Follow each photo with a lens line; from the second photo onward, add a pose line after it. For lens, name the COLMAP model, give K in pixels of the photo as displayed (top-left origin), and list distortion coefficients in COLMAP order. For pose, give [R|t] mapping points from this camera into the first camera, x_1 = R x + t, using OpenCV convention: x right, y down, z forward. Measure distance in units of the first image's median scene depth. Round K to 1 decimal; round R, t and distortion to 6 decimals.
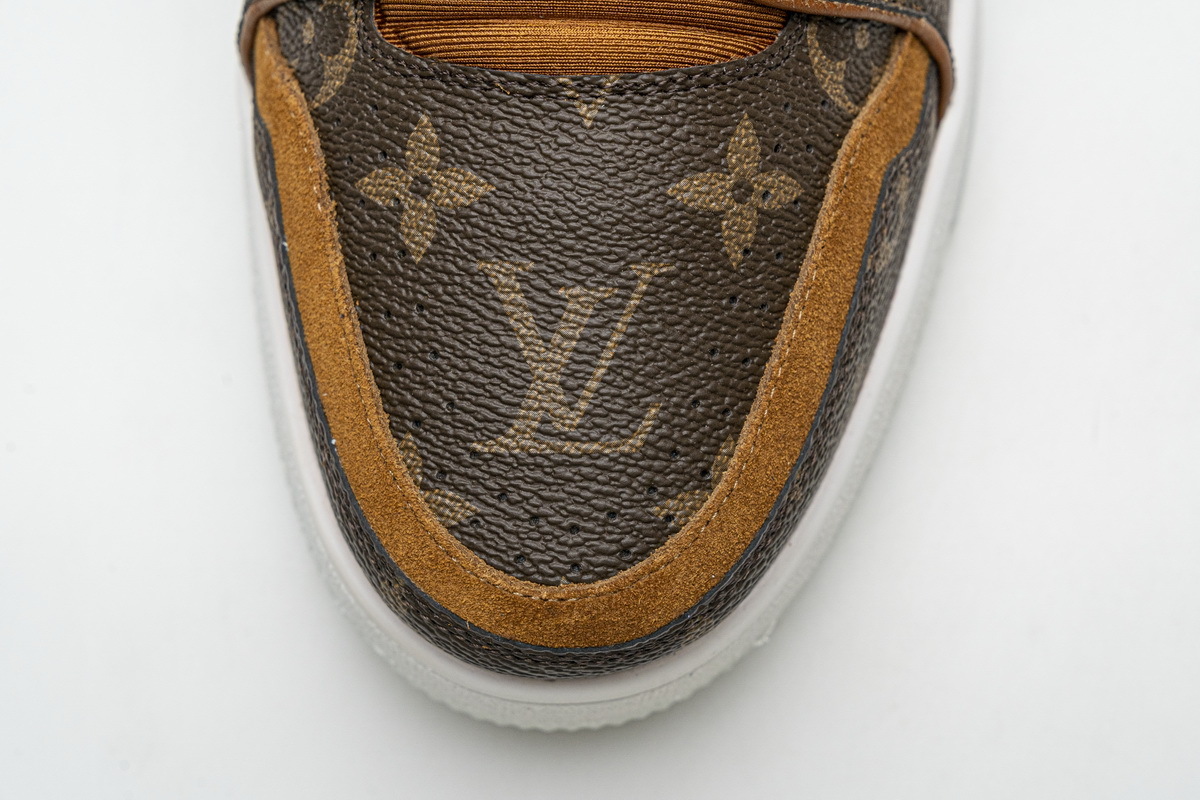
lens RADIAL K [[2351.4, 0, 613.6], [0, 2351.4, 400.4], [0, 0, 1]] dist [0.042094, -0.258988]
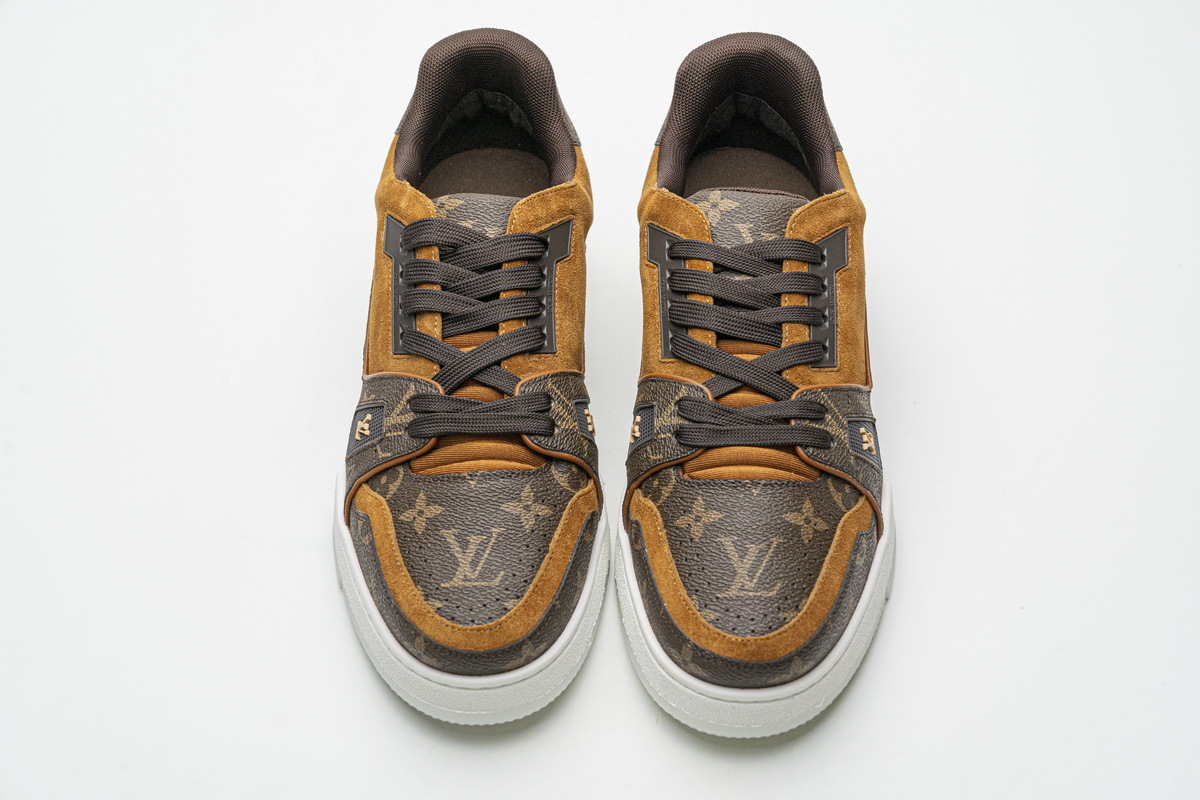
lens RADIAL K [[2351.4, 0, 613.6], [0, 2351.4, 400.4], [0, 0, 1]] dist [0.042094, -0.258988]
pose [[0.999852, 0.010208, -0.013827, -0.148698], [-0.015947, 0.851009, -0.524909, 1.332323], [0.006409, 0.525052, 0.851046, -1.582079]]
